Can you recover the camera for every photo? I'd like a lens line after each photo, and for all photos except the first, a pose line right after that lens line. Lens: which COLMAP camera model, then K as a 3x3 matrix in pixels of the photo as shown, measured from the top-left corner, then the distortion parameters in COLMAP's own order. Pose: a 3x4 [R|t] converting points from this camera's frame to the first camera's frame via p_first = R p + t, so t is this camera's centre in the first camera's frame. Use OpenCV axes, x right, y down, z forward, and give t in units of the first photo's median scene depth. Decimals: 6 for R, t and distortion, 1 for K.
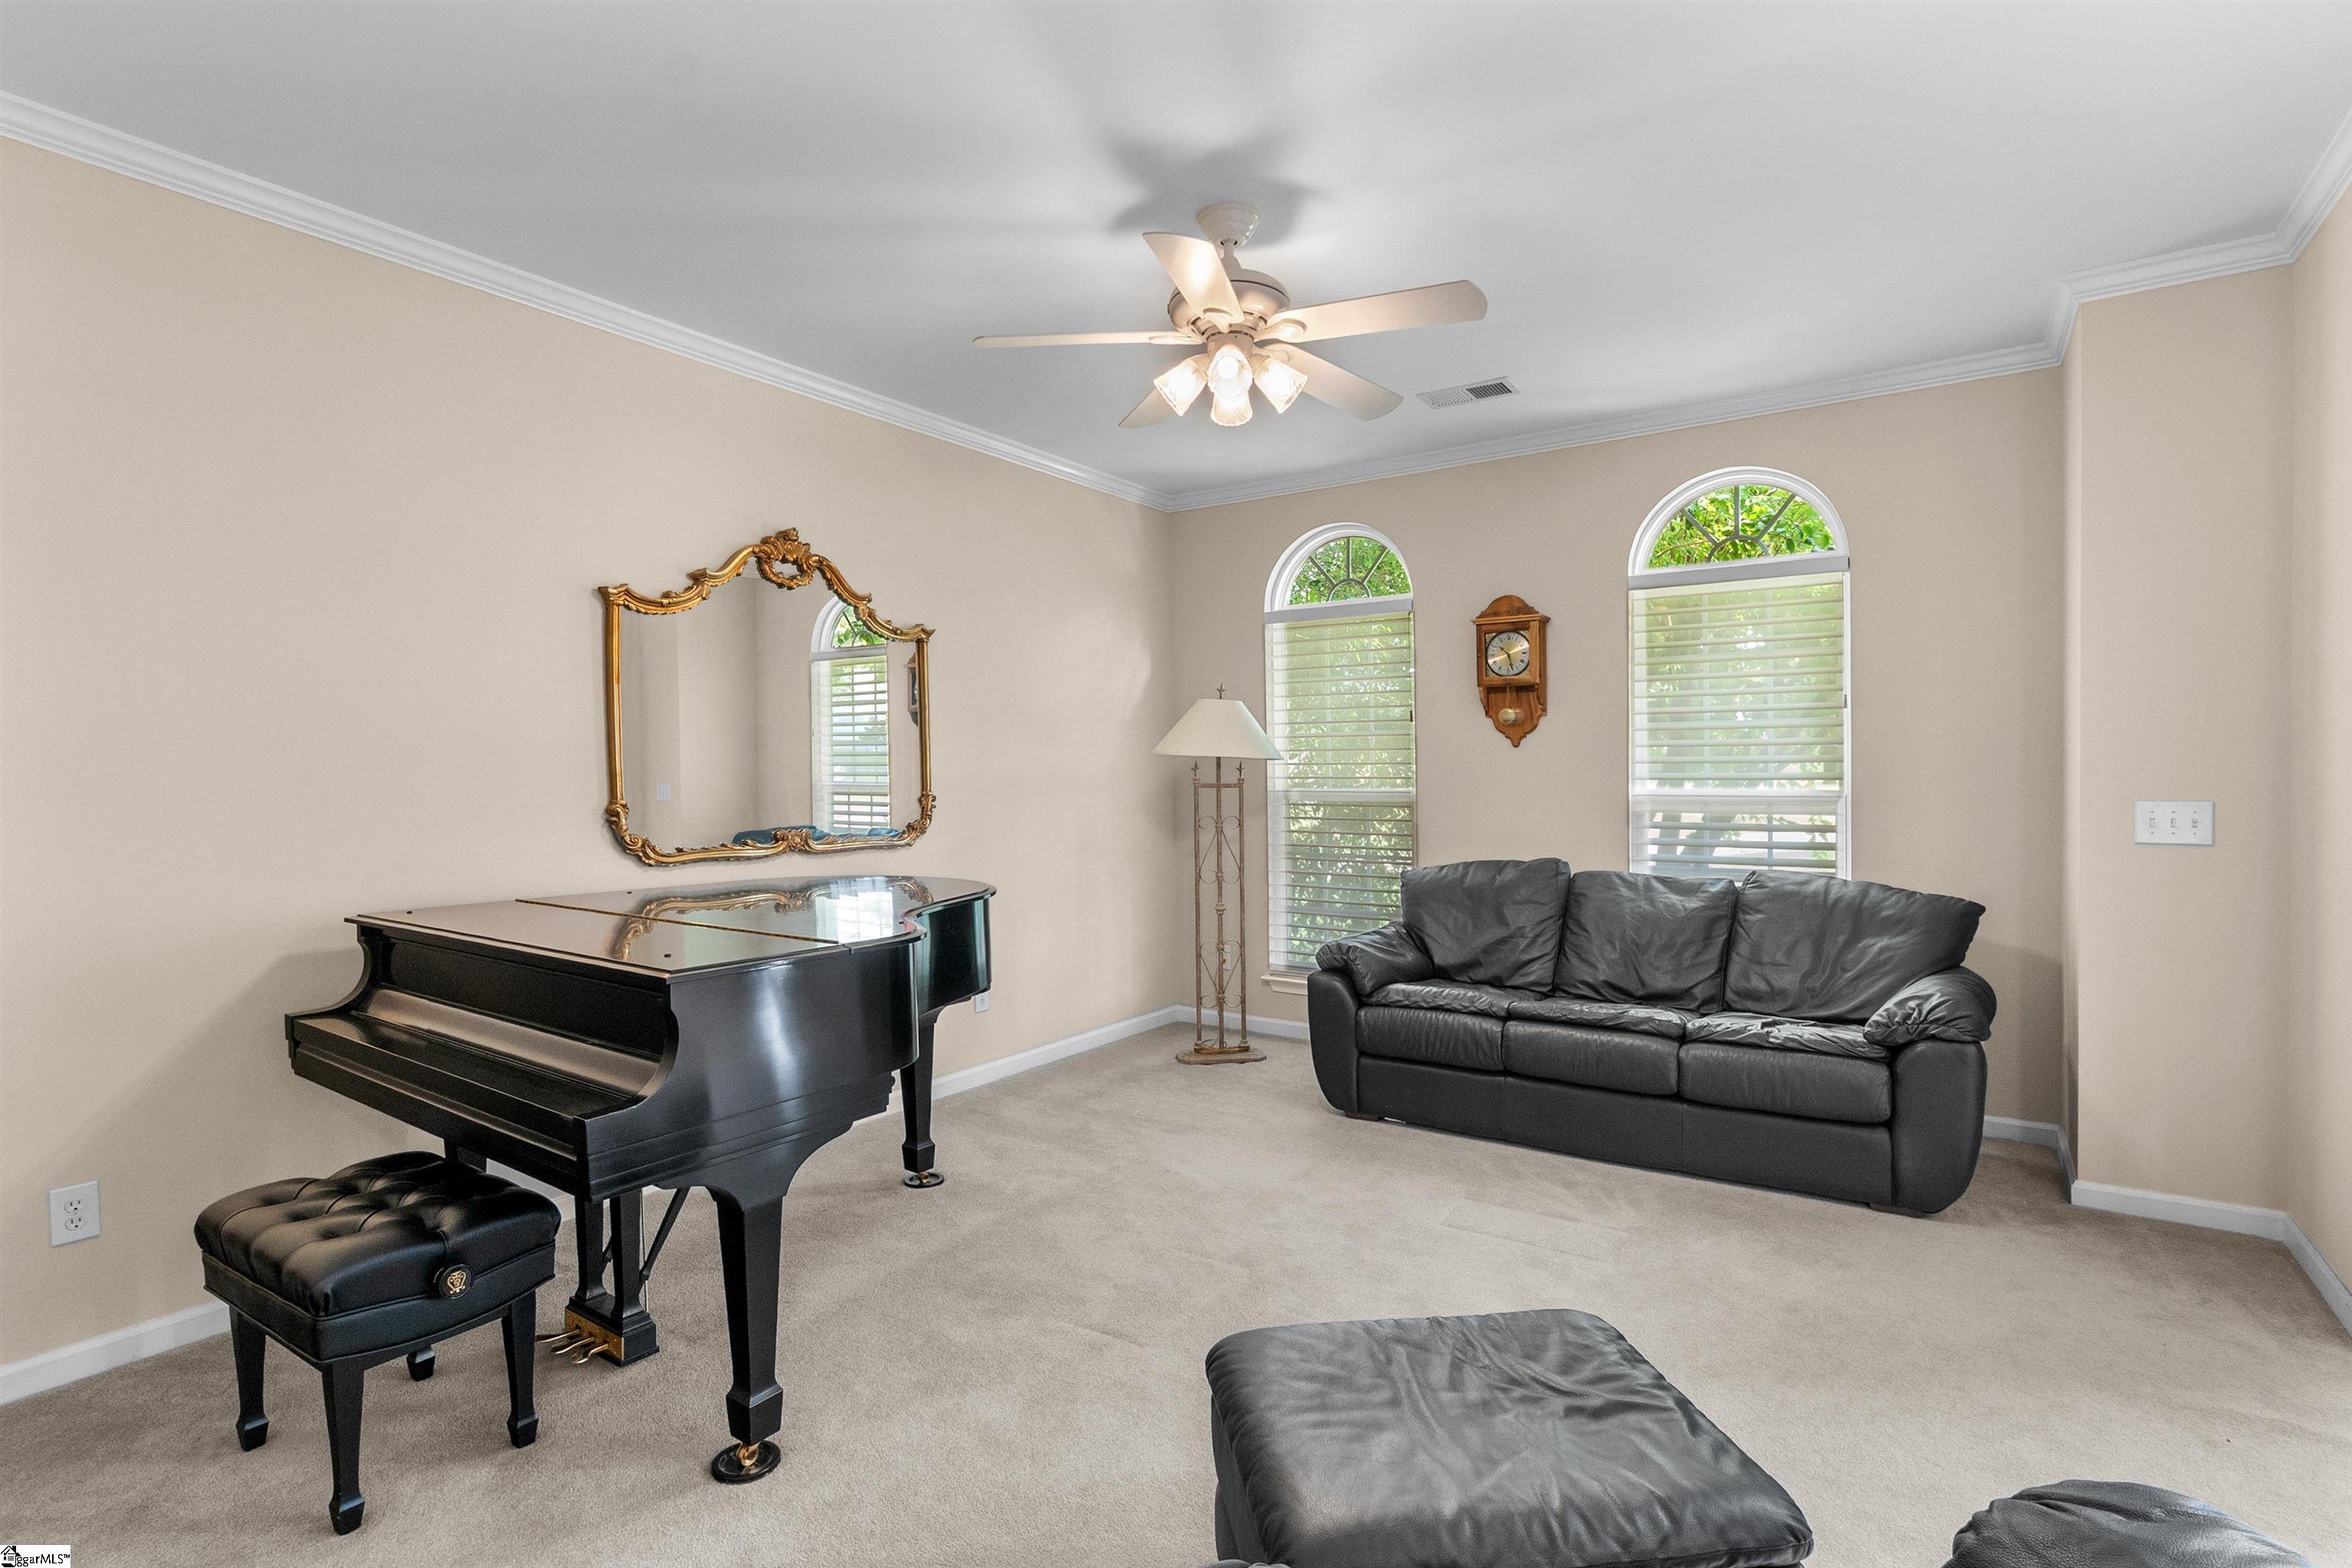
lens RADIAL K [[1147.1, 0, 1162.7], [0, 1147.1, 780.5], [0, 0, 1]] dist [-0.002727, -0.000324]
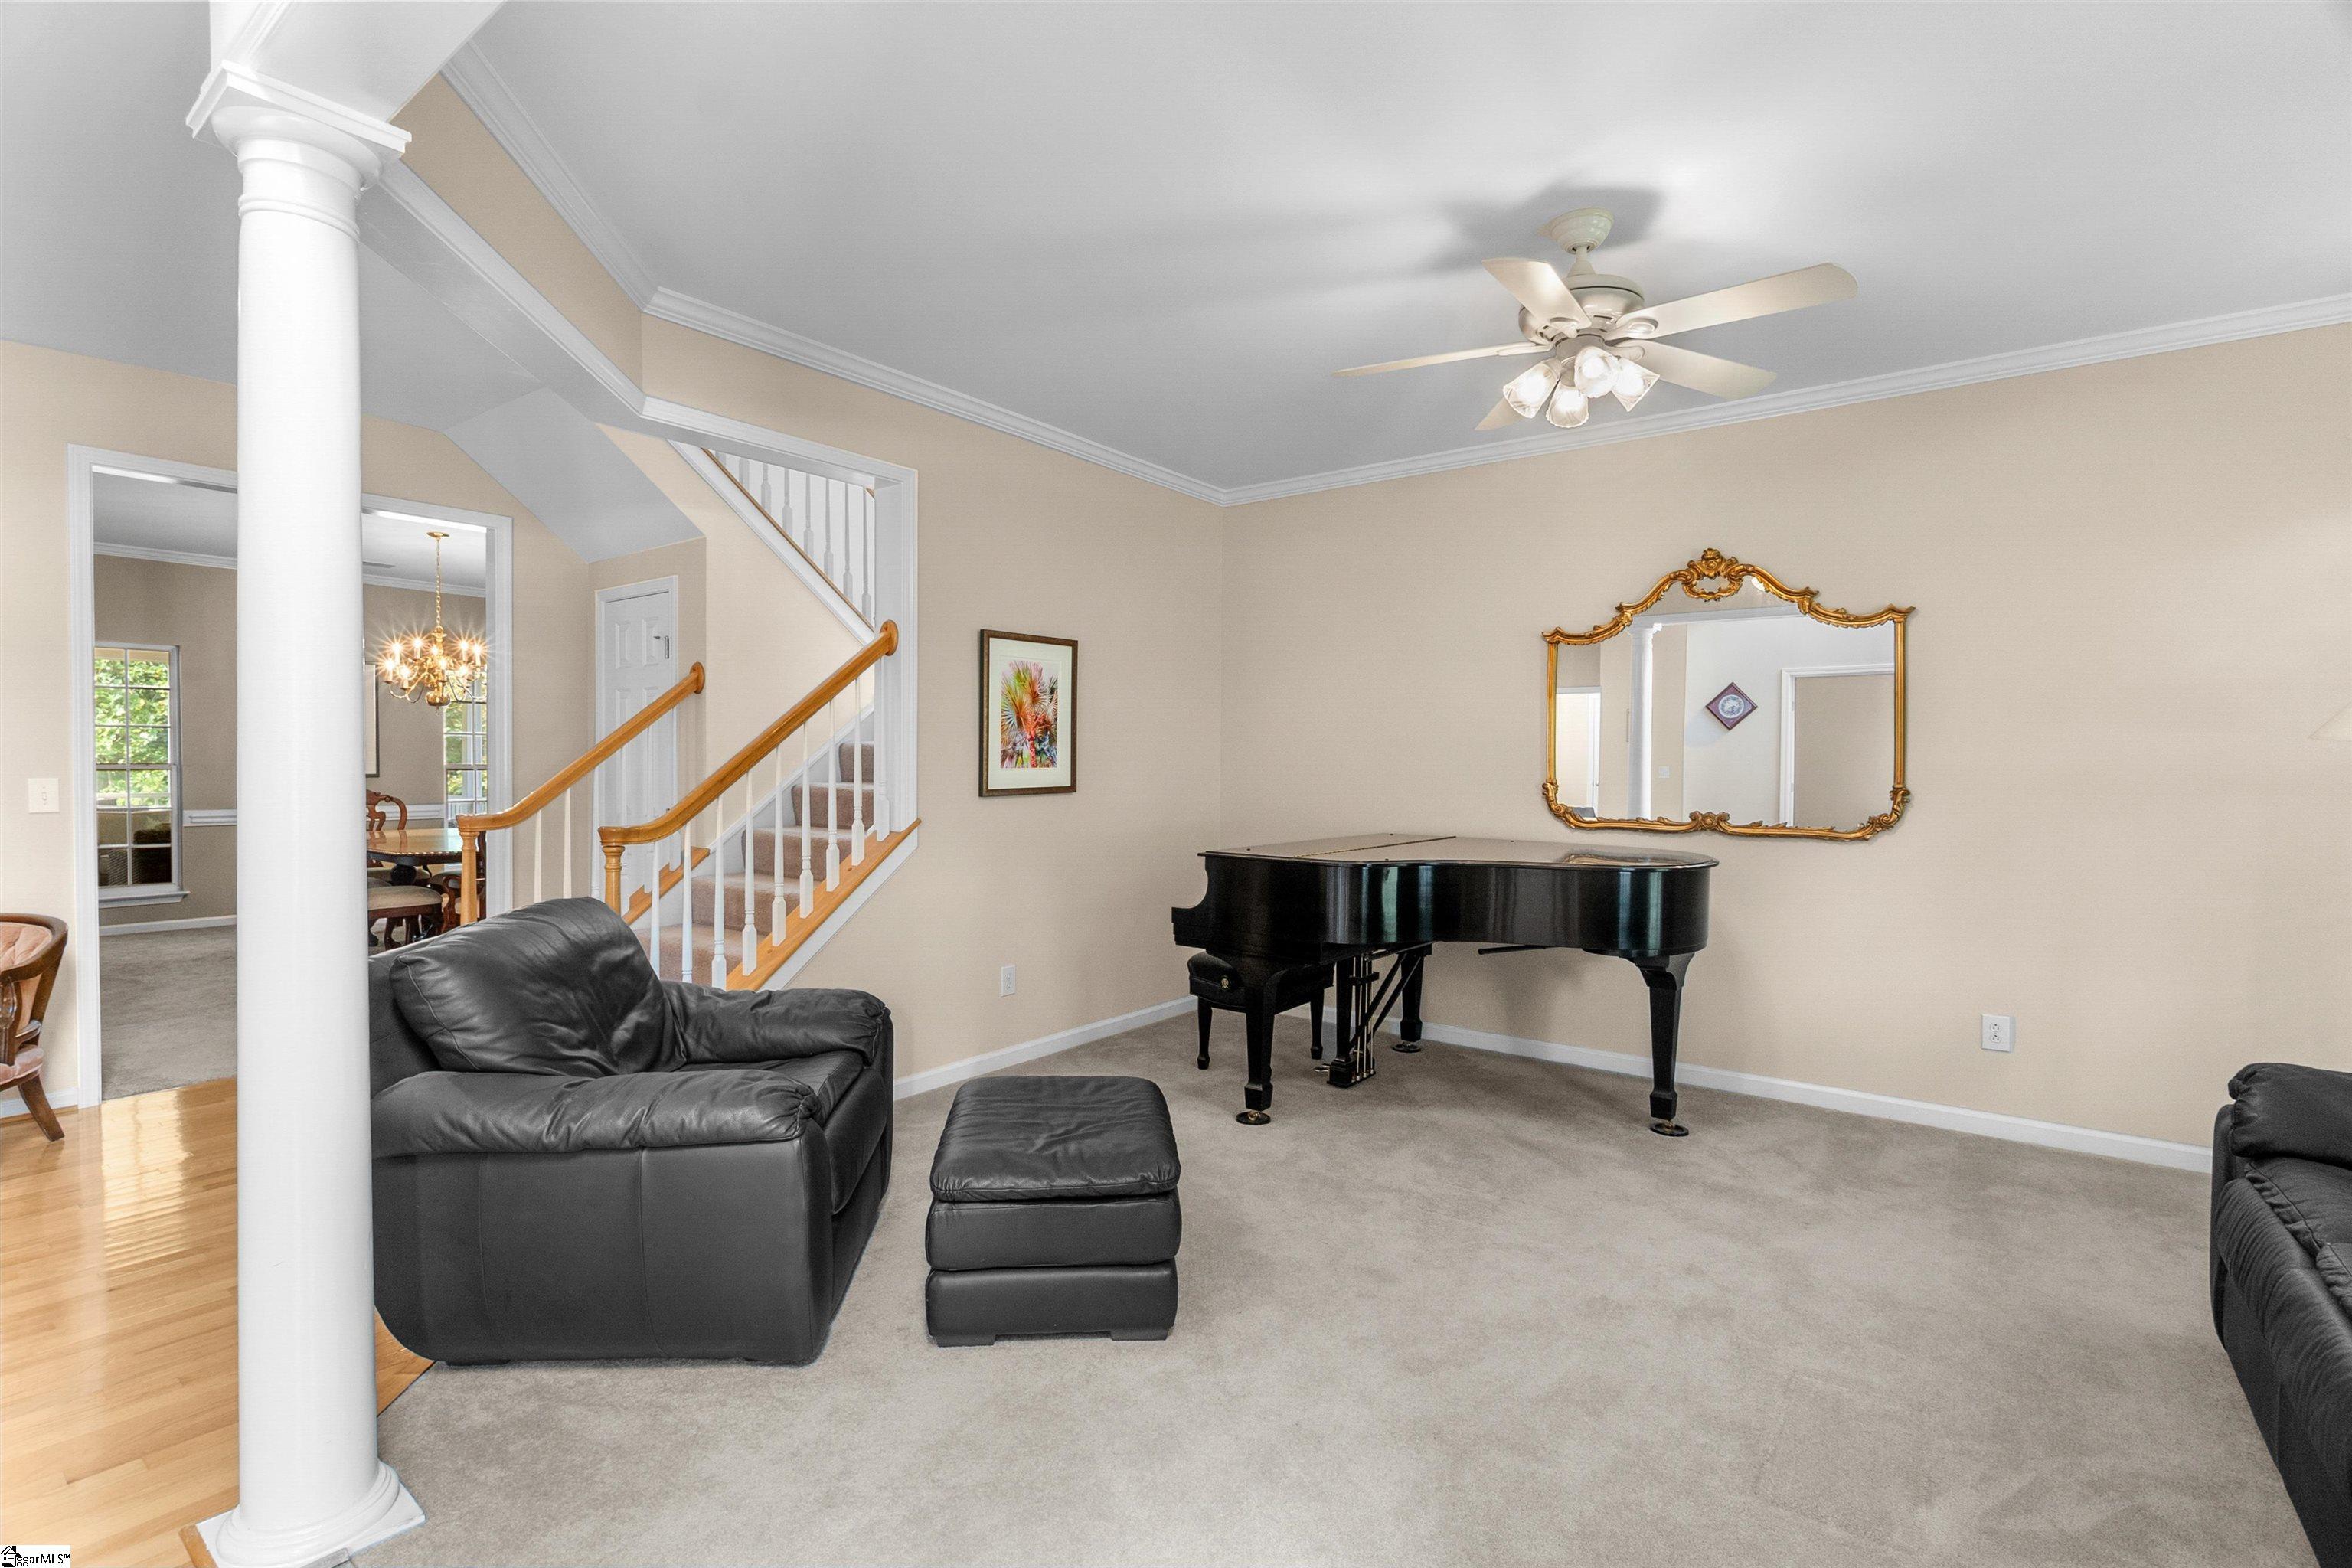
lens RADIAL K [[1091.1, 0, 1163.8], [0, 1091.1, 766.4], [0, 0, 1]] dist [-0.005786, -0.000633]
pose [[-0.045344, 0.015175, -0.998856, 0.775160], [-0.008023, 0.999847, 0.015555, -0.014720], [0.998939, 0.008719, -0.045215, 0.495545]]
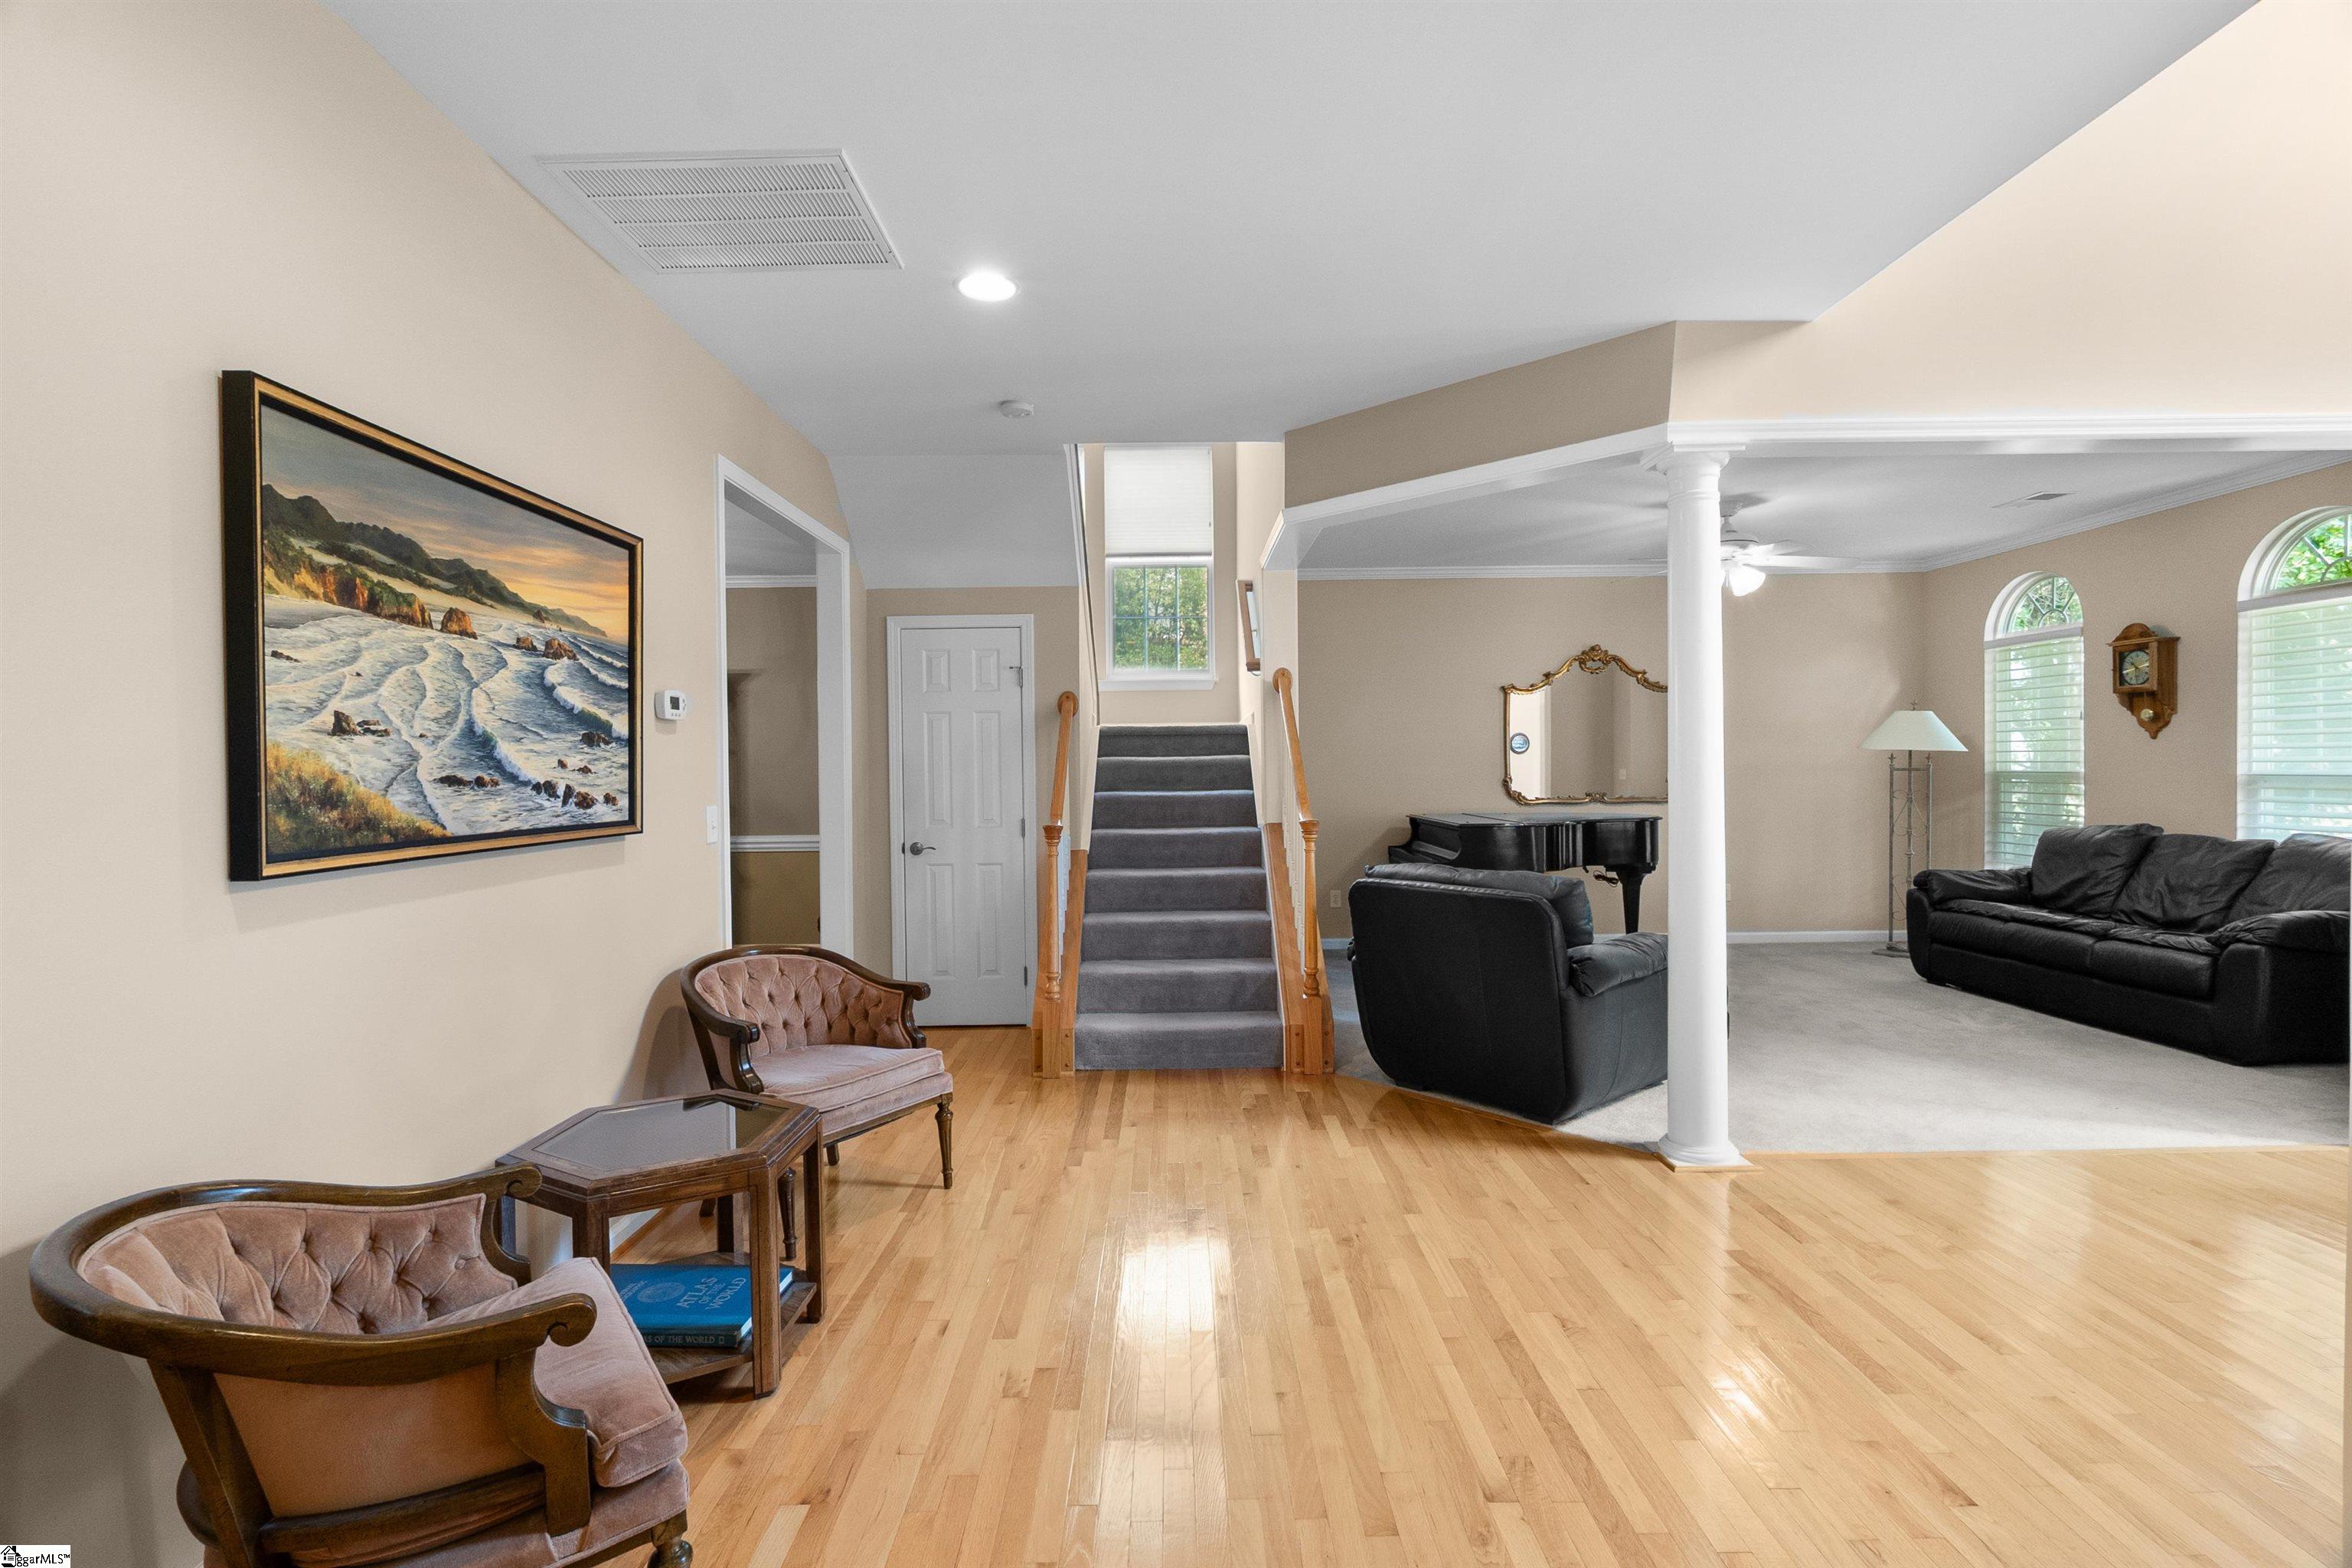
lens RADIAL K [[1091.1, 0, 1163.8], [0, 1091.1, 766.4], [0, 0, 1]] dist [-0.005786, -0.000633]
pose [[0.572166, -0.004238, -0.820127, 0.816081], [0.003806, 0.999990, -0.002512, 0.000477], [0.820129, -0.001684, 0.572176, -0.736901]]
